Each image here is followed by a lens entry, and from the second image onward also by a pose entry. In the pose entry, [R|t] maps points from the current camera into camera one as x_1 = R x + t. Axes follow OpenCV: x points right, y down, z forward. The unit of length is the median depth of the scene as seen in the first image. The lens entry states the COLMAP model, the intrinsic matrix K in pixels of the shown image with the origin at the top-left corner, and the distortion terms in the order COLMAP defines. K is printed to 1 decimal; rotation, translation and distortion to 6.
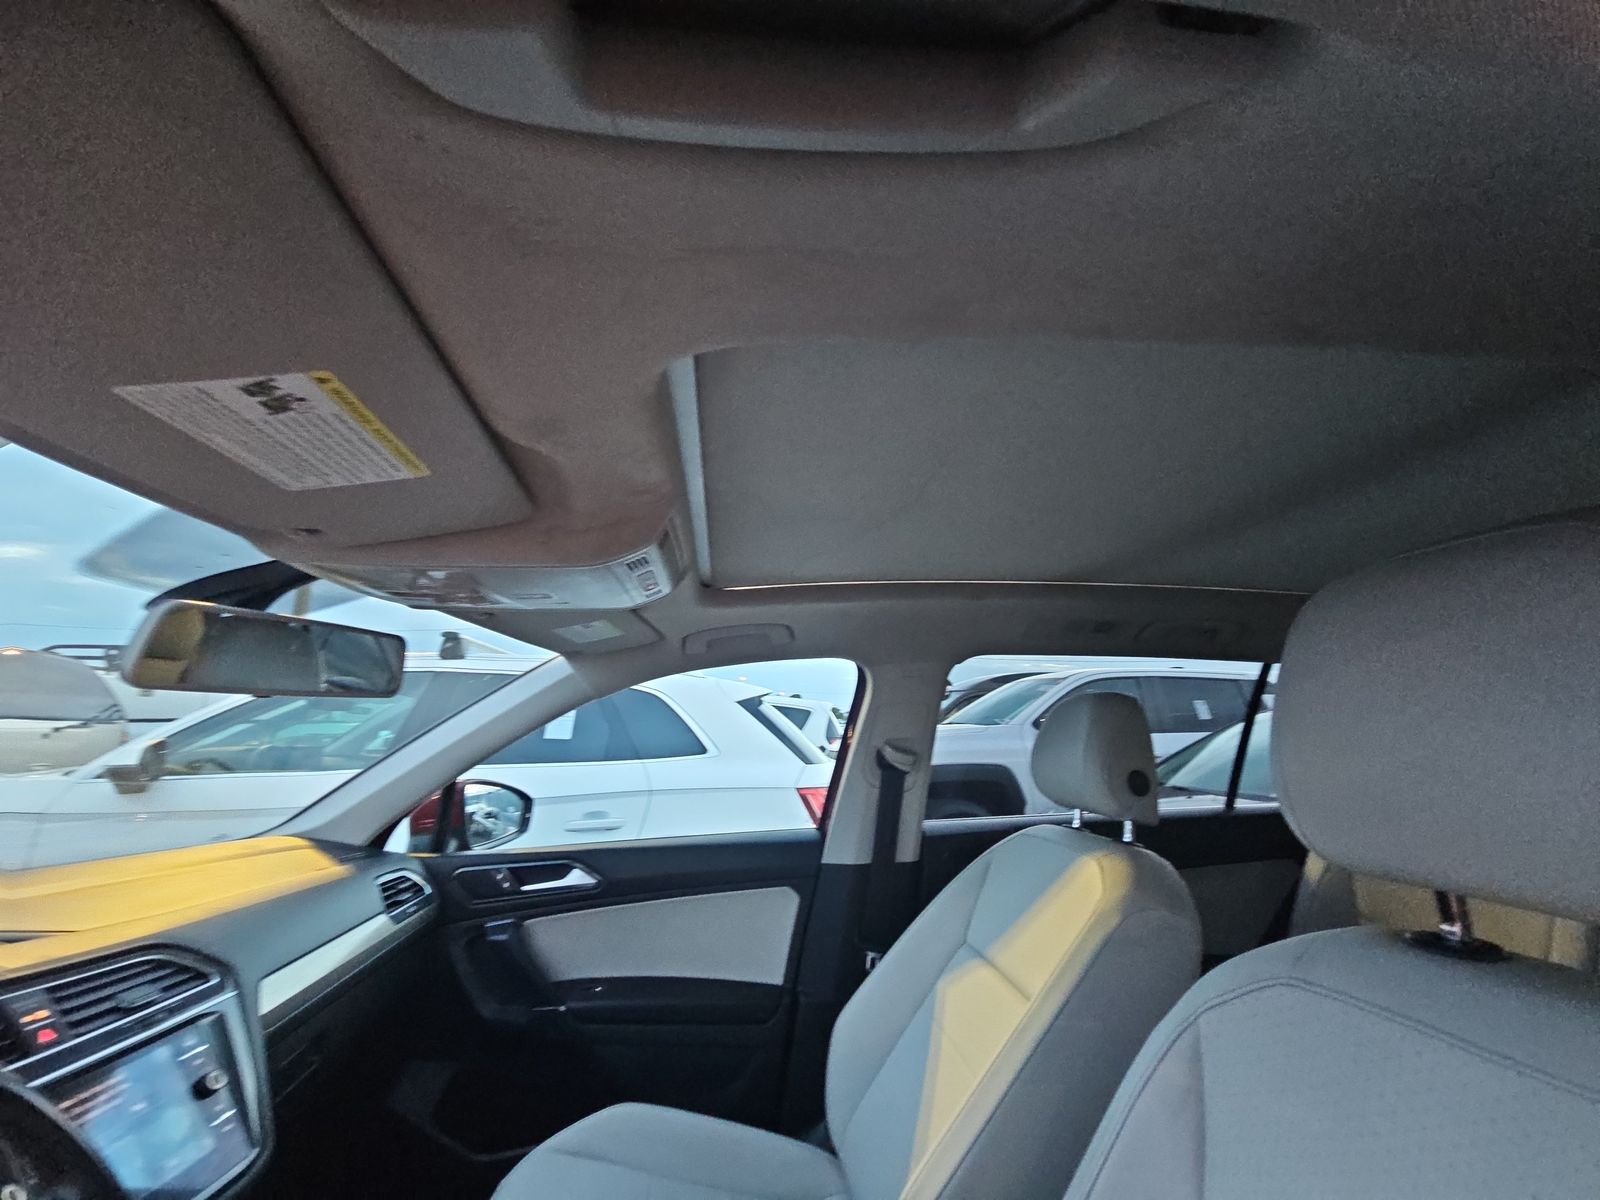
lens RADIAL K [[632.3, 0, 814.2], [0, 632.3, 594.1], [0, 0, 1]] dist [-0.000405, -0.010677]
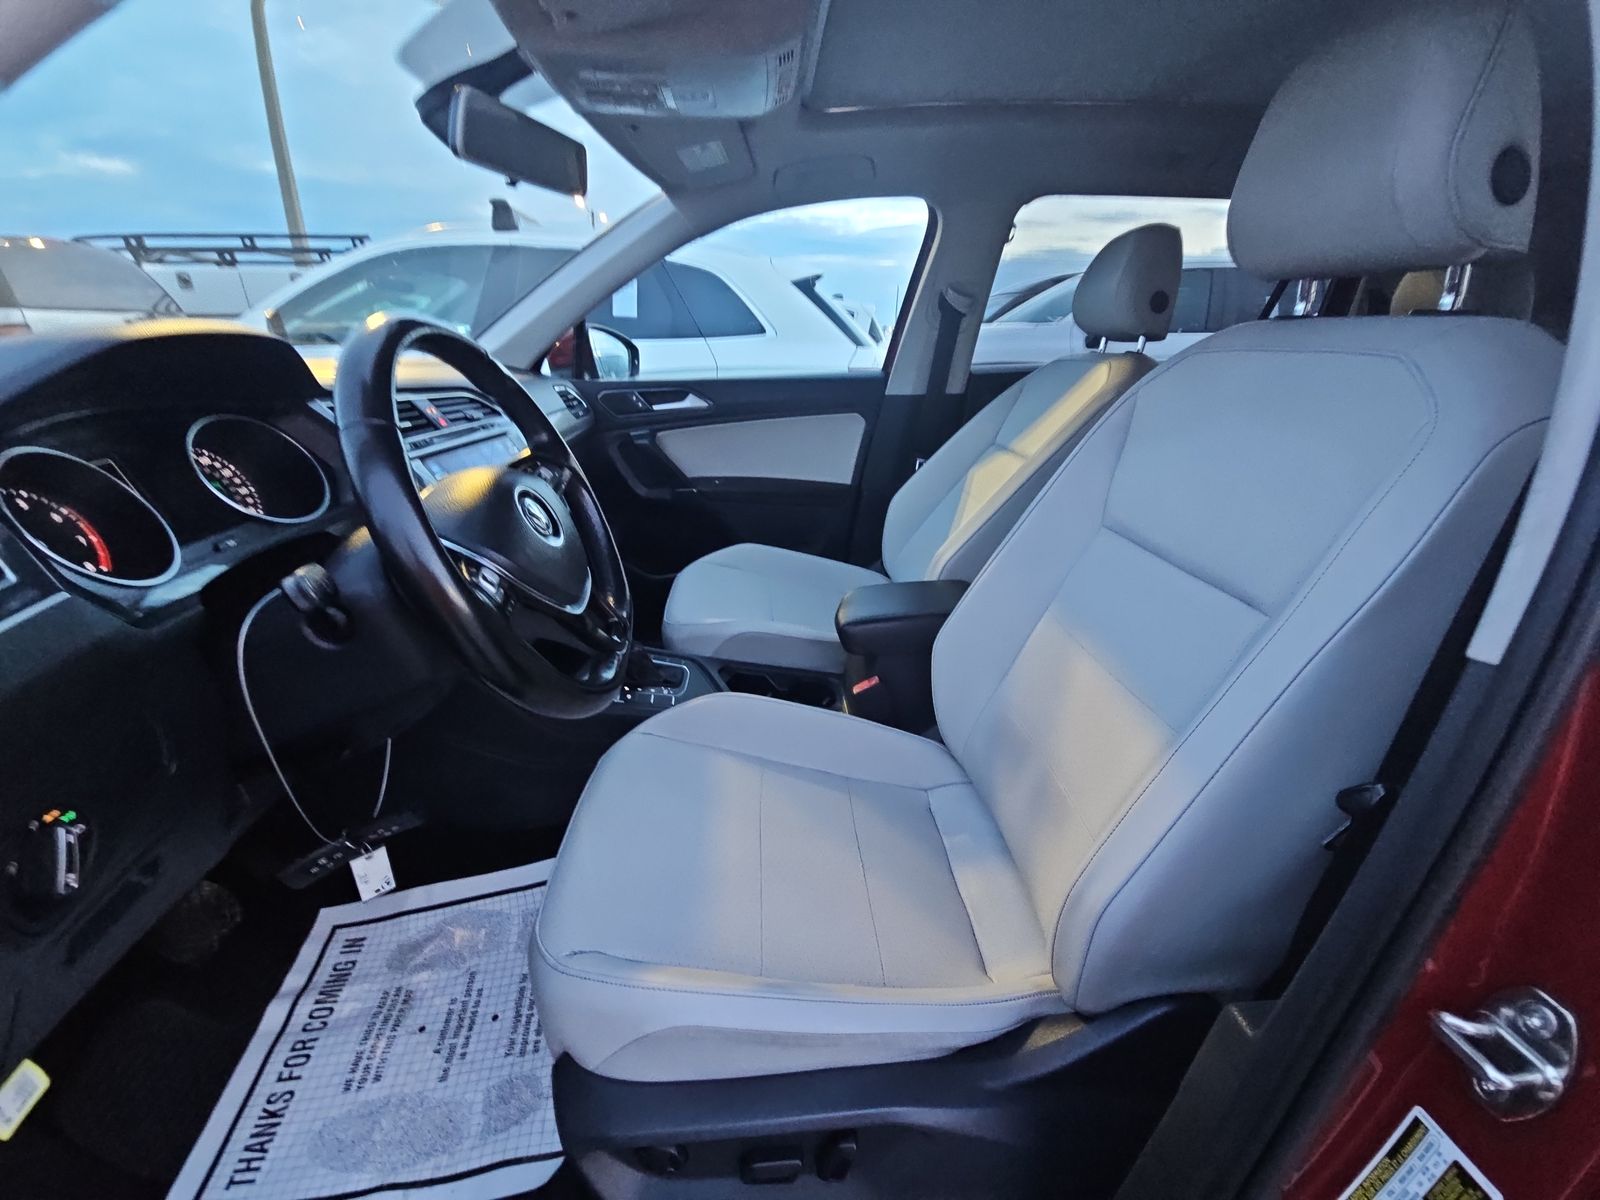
lens RADIAL K [[632.3, 0, 814.2], [0, 632.3, 594.1], [0, 0, 1]] dist [-0.000405, -0.010677]
pose [[0.998399, 0.032421, -0.046352, -0.058222], [-0.001247, 0.831861, 0.554983, 0.063871], [0.056551, -0.554036, 0.830570, -0.268223]]
